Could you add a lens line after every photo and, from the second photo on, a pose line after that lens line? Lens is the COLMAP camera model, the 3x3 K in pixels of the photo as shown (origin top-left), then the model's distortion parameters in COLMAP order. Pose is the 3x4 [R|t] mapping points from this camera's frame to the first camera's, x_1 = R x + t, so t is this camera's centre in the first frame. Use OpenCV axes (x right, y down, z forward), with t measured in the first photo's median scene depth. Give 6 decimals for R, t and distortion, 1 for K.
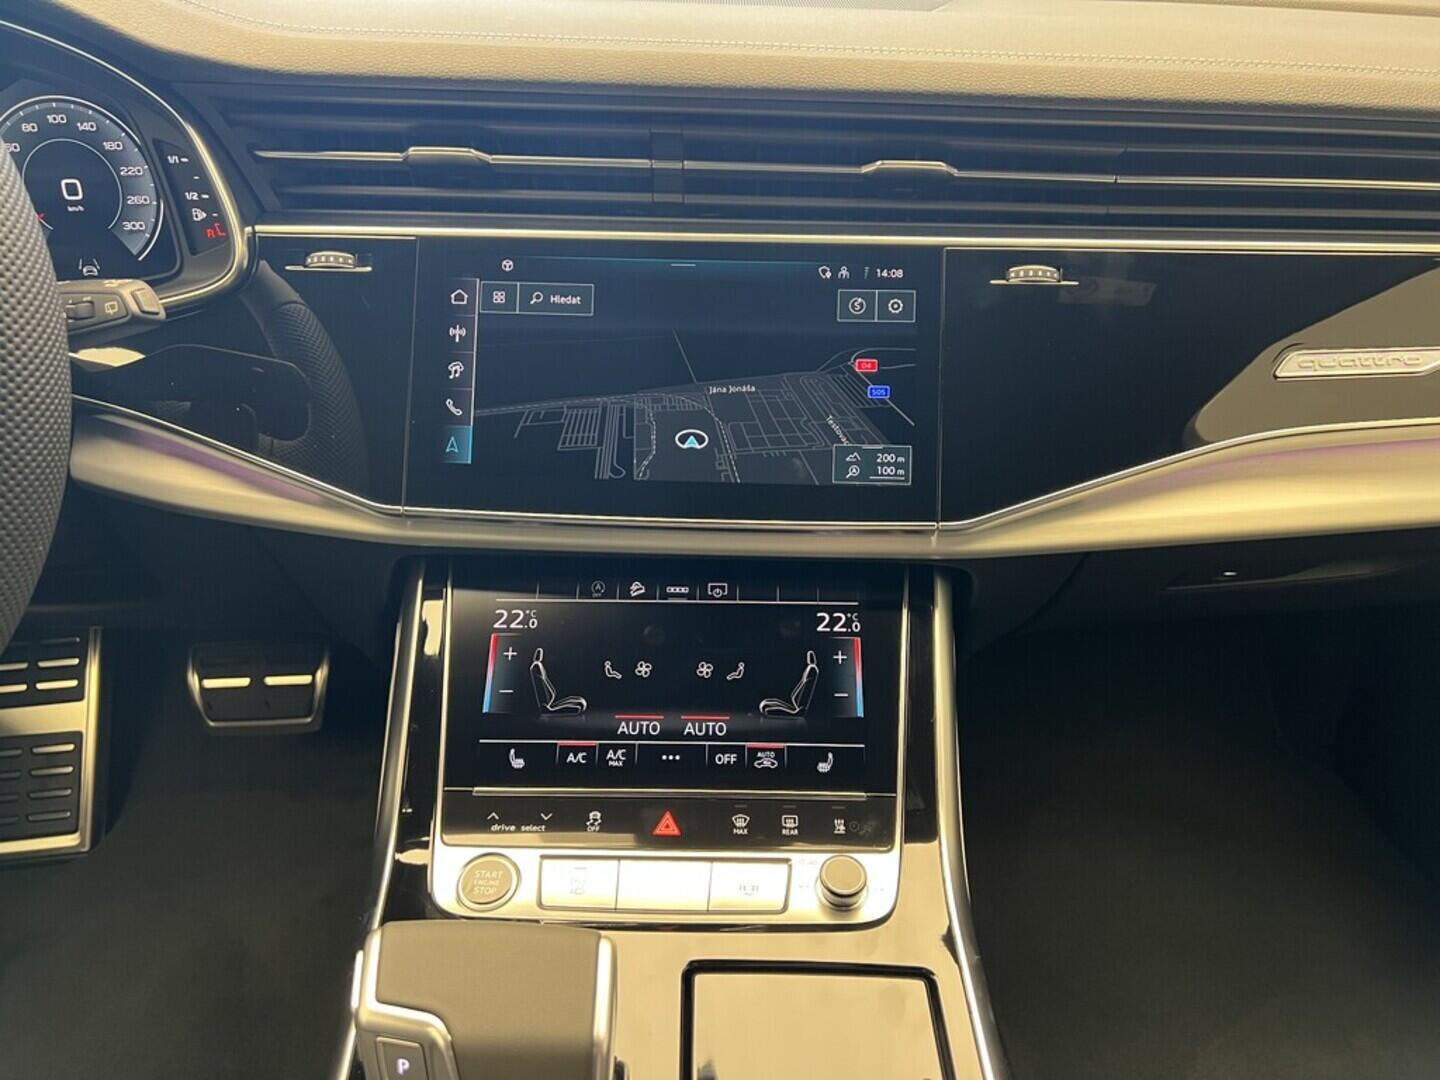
lens RADIAL K [[1095.1, 0, 720.0], [0, 1095.1, 540.0], [0, 0, 1]] dist [-0.000480, -0.000407]
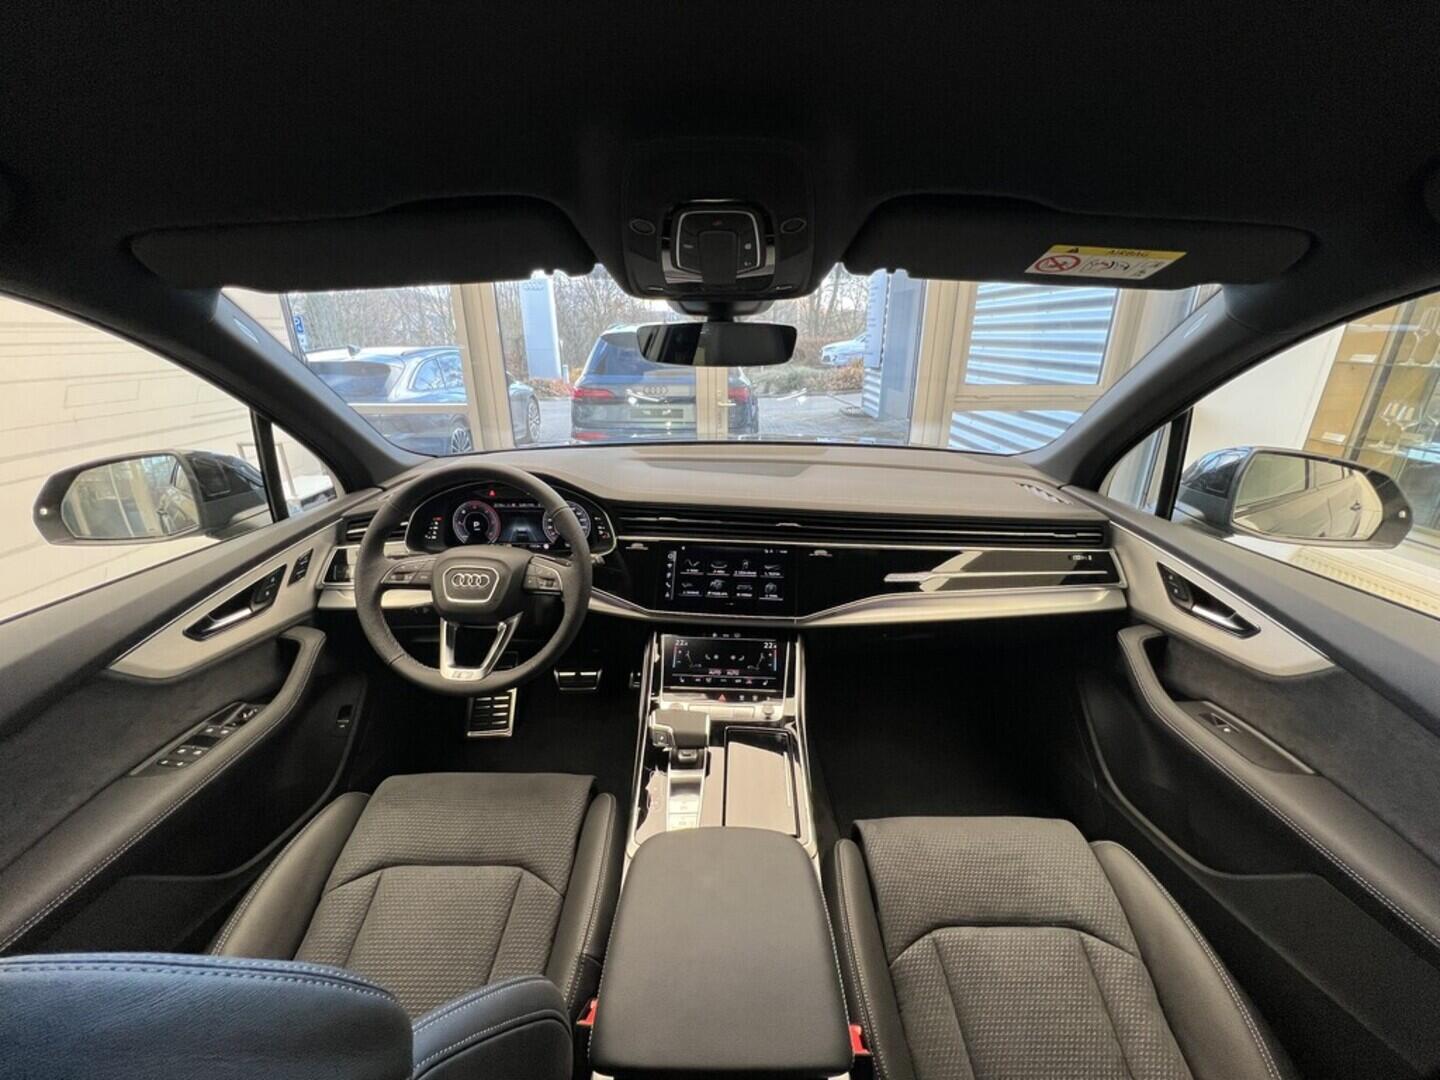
lens RADIAL K [[572.6, 0, 720.0], [0, 572.6, 540.0], [0, 0, 1]] dist [-0.001068, -0.000025]
pose [[0.999175, 0.013774, -0.038216, 0.010698], [-0.020345, 0.983948, -0.177290, 0.074143], [0.035160, 0.177921, 0.983416, -0.972723]]
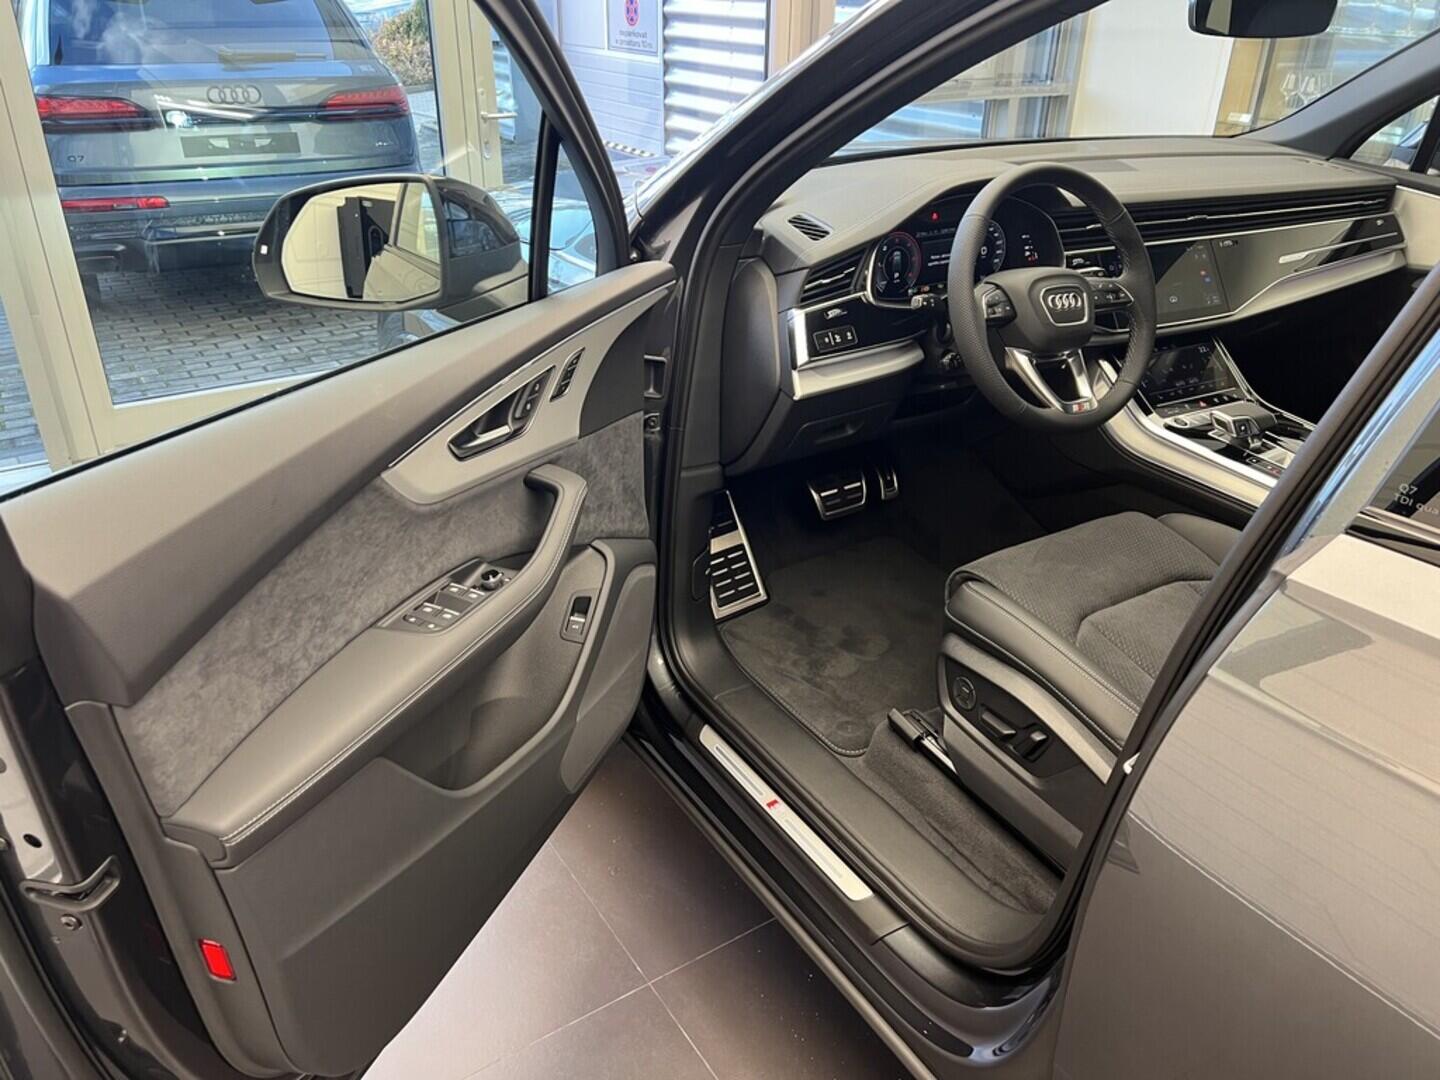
lens RADIAL K [[1068.5, 0, 720.0], [0, 1068.5, 540.0], [0, 0, 1]] dist [0.030256, -0.001721]
pose [[0.864221, -0.218286, 0.453292, -2.843860], [0.236575, 0.971468, 0.016777, 0.243666], [-0.444021, 0.092739, 0.891204, -1.294218]]
